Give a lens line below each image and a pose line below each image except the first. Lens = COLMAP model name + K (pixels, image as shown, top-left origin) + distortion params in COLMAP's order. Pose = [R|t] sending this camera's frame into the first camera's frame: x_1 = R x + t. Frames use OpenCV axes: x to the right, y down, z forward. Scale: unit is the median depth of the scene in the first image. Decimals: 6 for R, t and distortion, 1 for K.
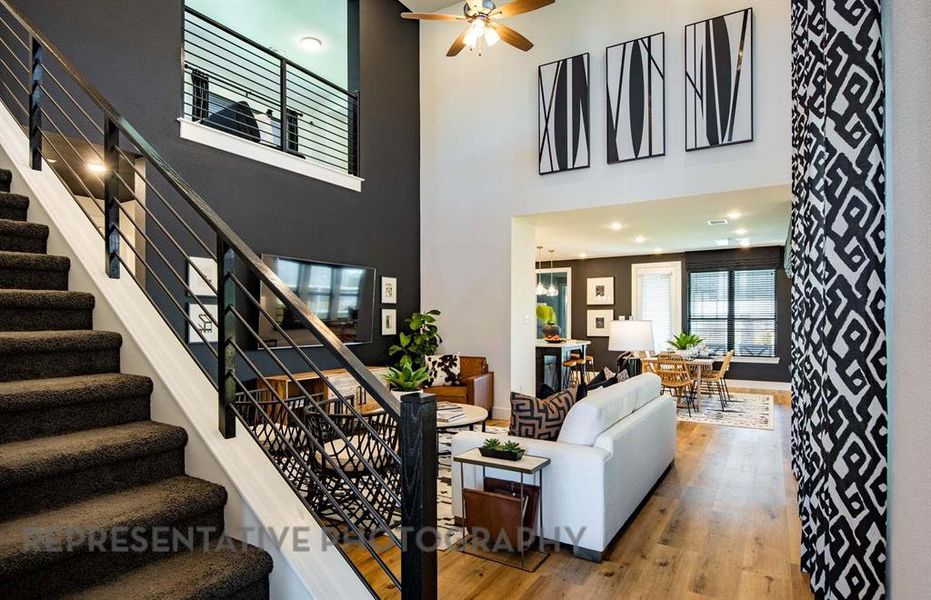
lens RADIAL K [[498.5, 0, 470.1], [0, 498.5, 320.5], [0, 0, 1]] dist [-0.009509, -0.004718]
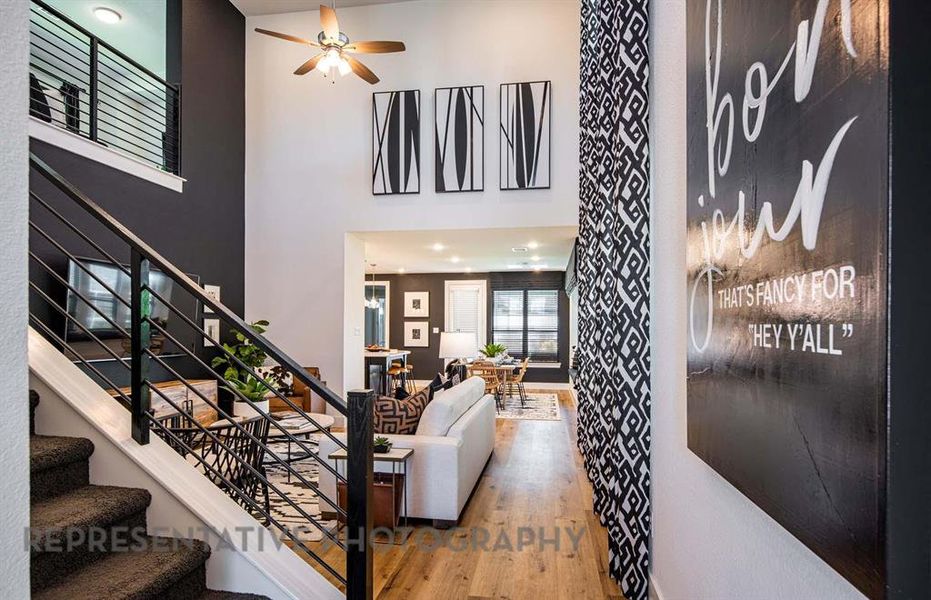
lens RADIAL K [[498.5, 0, 468.6], [0, 498.5, 332.2], [0, 0, 1]] dist [-0.009509, -0.004718]
pose [[0.924575, 0.004039, 0.380978, -0.094525], [-0.004590, 0.999989, 0.000539, -0.000593], [-0.380972, -0.002247, 0.924584, -0.079780]]
